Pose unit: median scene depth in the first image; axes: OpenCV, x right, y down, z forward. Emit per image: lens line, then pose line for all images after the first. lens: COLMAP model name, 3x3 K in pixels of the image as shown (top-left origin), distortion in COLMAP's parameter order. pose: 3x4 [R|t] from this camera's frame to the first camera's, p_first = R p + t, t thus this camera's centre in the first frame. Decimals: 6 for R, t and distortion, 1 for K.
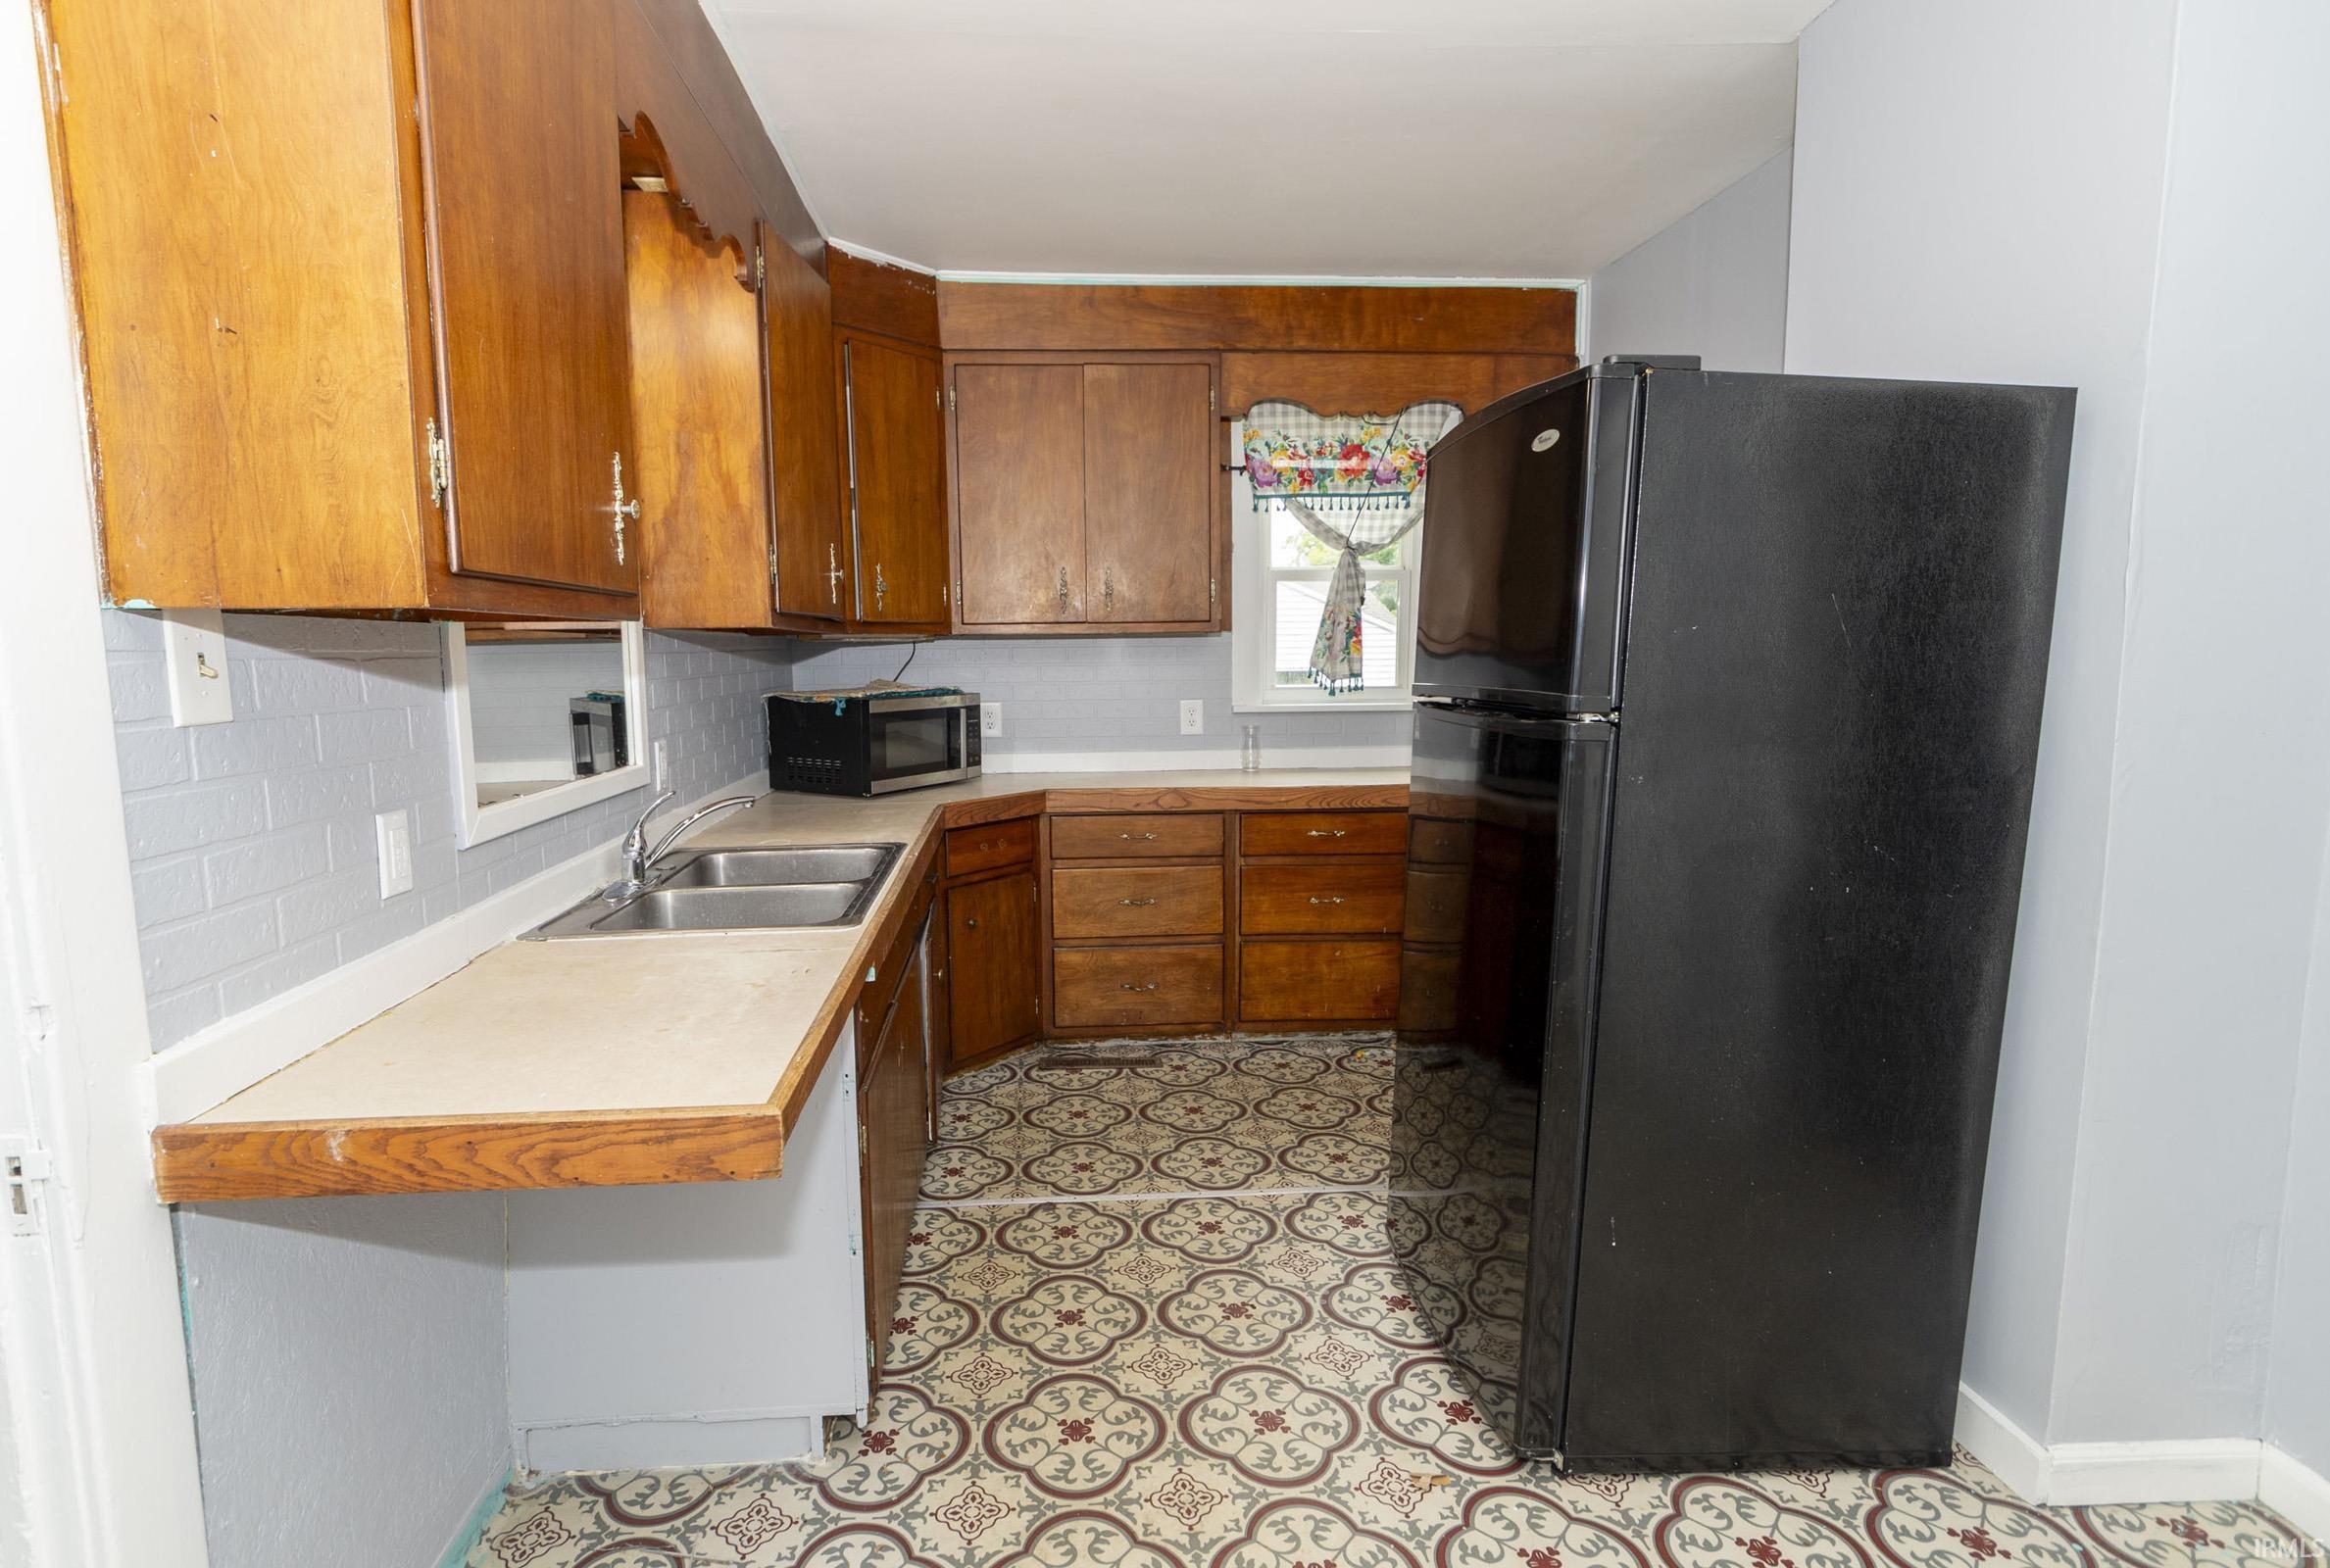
lens RADIAL K [[1156.1, 0, 1160.6], [0, 1156.1, 784.2], [0, 0, 1]] dist [-0.001620, -0.001057]
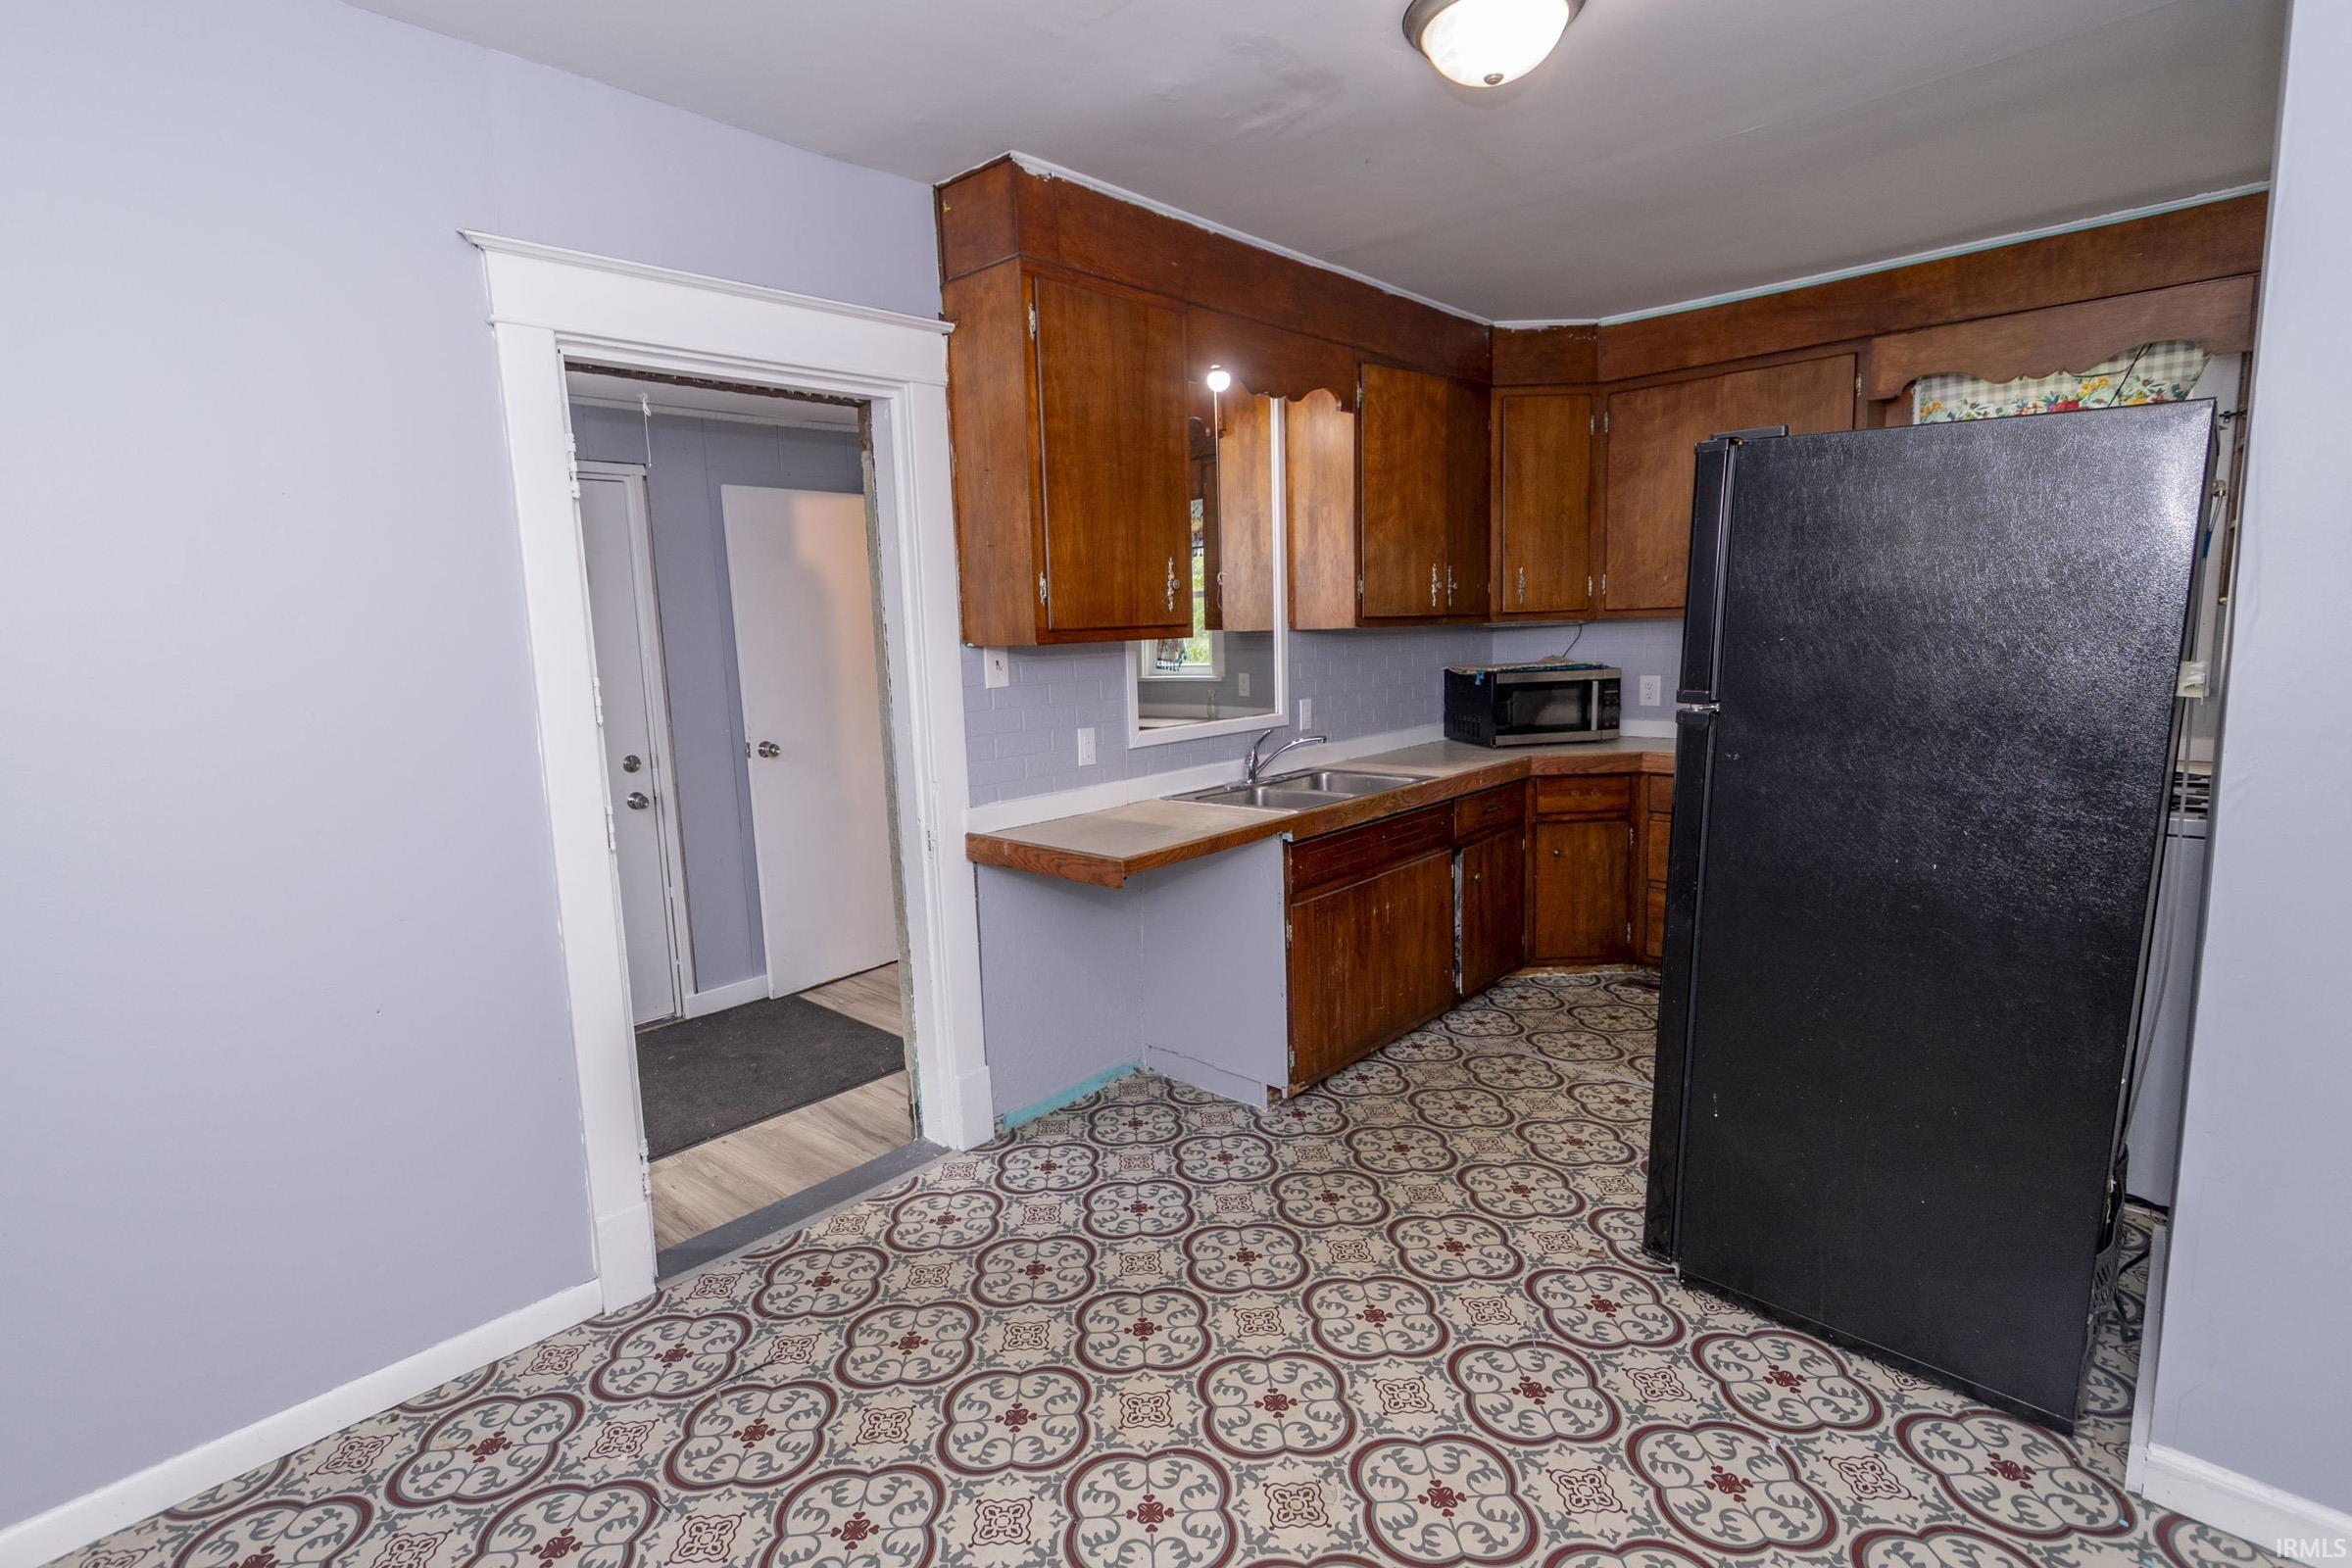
lens RADIAL K [[1151.6, 0, 1173.8], [0, 1151.6, 796.1], [0, 0, 1]] dist [-0.004543, -0.000201]
pose [[0.685713, 0.096460, -0.721452, 0.479639], [-0.062062, 0.995319, 0.074090, -0.008867], [0.725222, -0.006030, 0.688489, -0.180150]]
